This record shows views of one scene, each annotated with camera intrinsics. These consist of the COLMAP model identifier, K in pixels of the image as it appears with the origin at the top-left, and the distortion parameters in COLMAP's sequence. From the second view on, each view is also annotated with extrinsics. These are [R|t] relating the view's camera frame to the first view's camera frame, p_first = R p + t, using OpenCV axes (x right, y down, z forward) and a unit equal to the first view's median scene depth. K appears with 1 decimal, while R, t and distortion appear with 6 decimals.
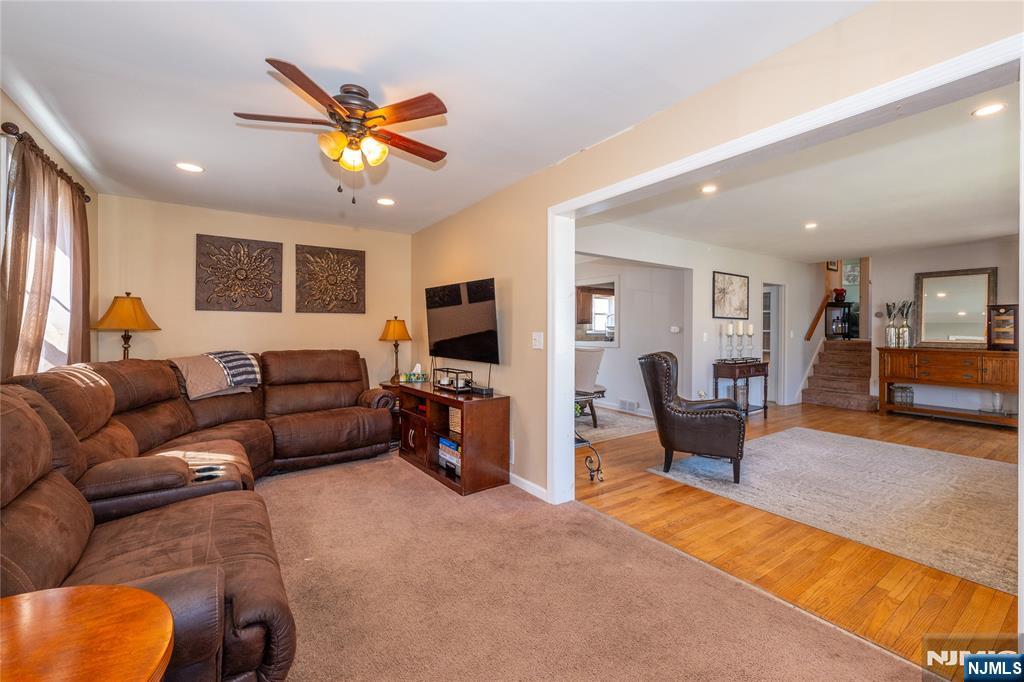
lens RADIAL K [[417.8, 0, 508.6], [0, 417.8, 328.8], [0, 0, 1]] dist [0.001520, 0.000026]
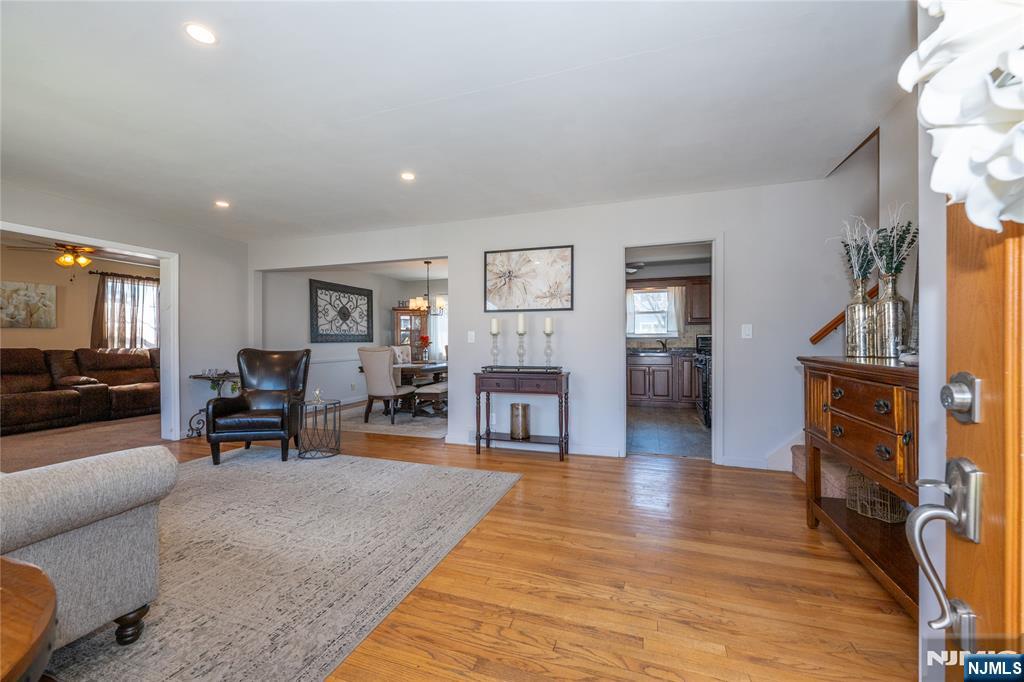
lens RADIAL K [[402.3, 0, 510.5], [0, 402.3, 341.5], [0, 0, 1]] dist [0.000608, 0.000072]
pose [[0.600940, -0.006719, -0.799266, 1.101247], [0.008071, 0.999965, -0.002338, 0.030342], [0.799253, -0.005046, 0.600973, 0.580475]]
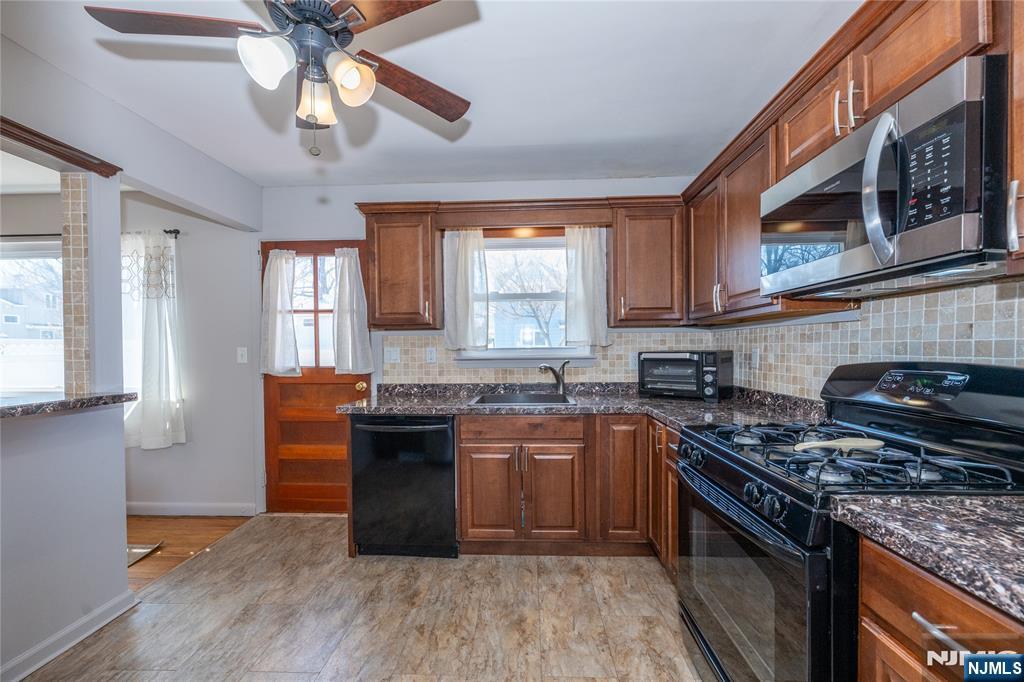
lens RADIAL K [[407.5, 0, 513.2], [0, 407.5, 352.0], [0, 0, 1]] dist [0.000028, -0.000027]
pose [[0.802932, -0.006100, -0.596040, 0.656446], [0.012155, 0.999907, 0.006141, 0.007963], [0.595947, -0.012176, 0.802931, 1.255703]]
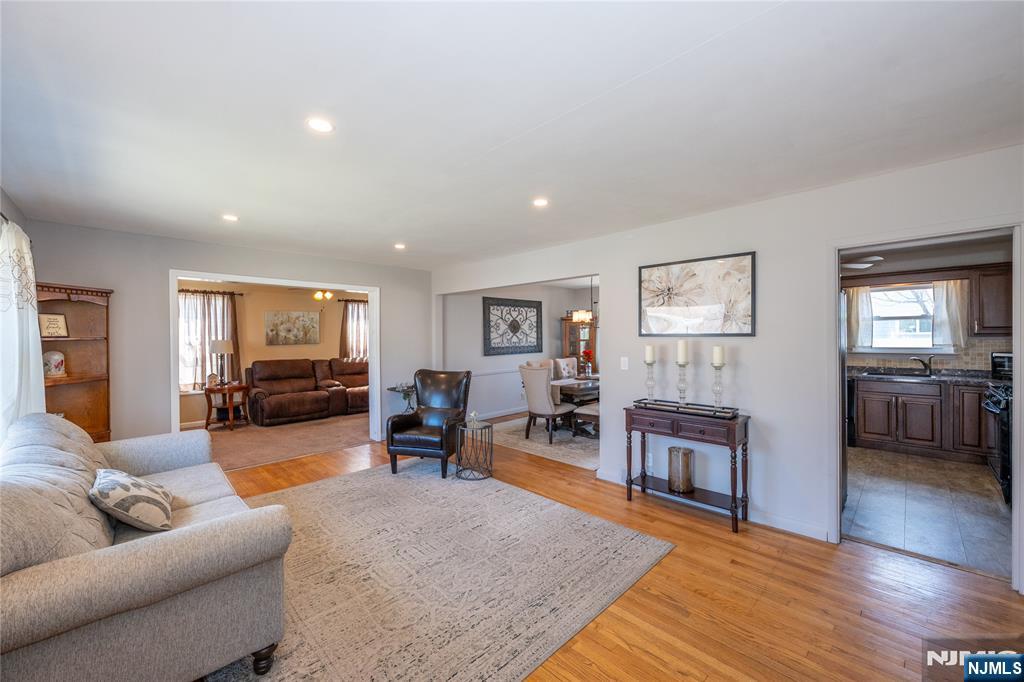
lens RADIAL K [[401.1, 0, 513.4], [0, 401.1, 337.9], [0, 0, 1]] dist [0.000027, -0.000215]
pose [[0.187216, -0.001527, -0.982318, 1.075670], [0.011840, 0.999930, 0.000702, -0.026075], [0.982247, -0.011762, 0.187221, 0.668843]]
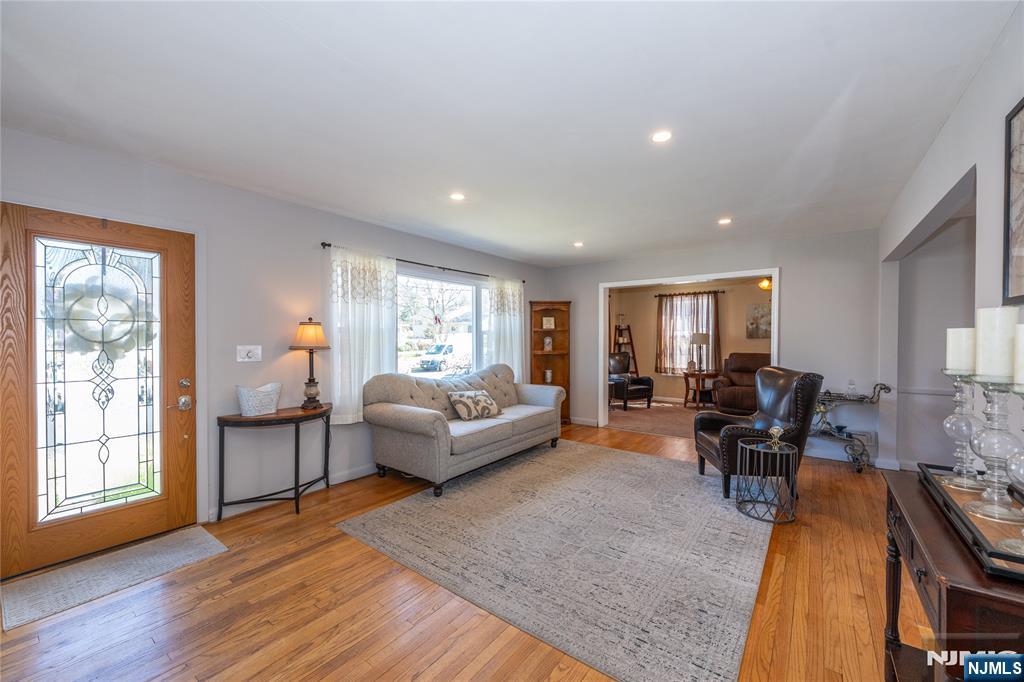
lens RADIAL K [[402.3, 0, 510.5], [0, 402.3, 341.5], [0, 0, 1]] dist [0.000608, 0.000072]
pose [[-0.946607, -0.000258, -0.322391, 0.836239], [-0.001205, 0.999996, 0.002739, -0.004180], [0.322389, 0.002981, -0.946603, 1.119036]]
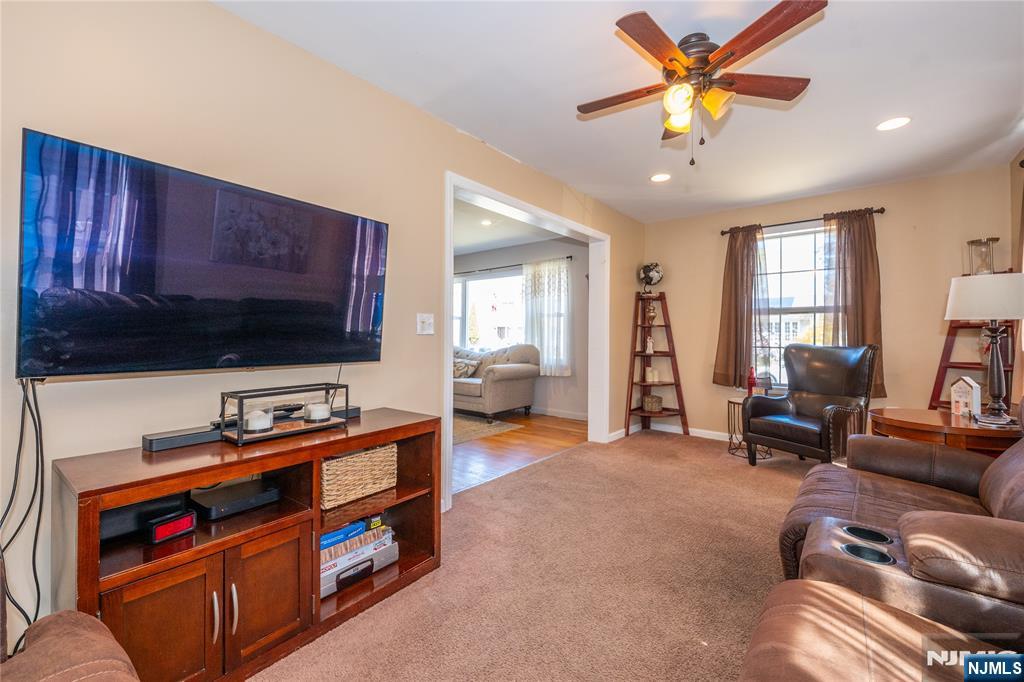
lens RADIAL K [[402.3, 0, 510.5], [0, 402.3, 341.5], [0, 0, 1]] dist [0.000608, 0.000072]
pose [[-0.269202, -0.023299, 0.962802, -0.384357], [-0.010011, 0.999721, 0.021393, 0.023505], [-0.963032, -0.003879, -0.269360, 0.563069]]
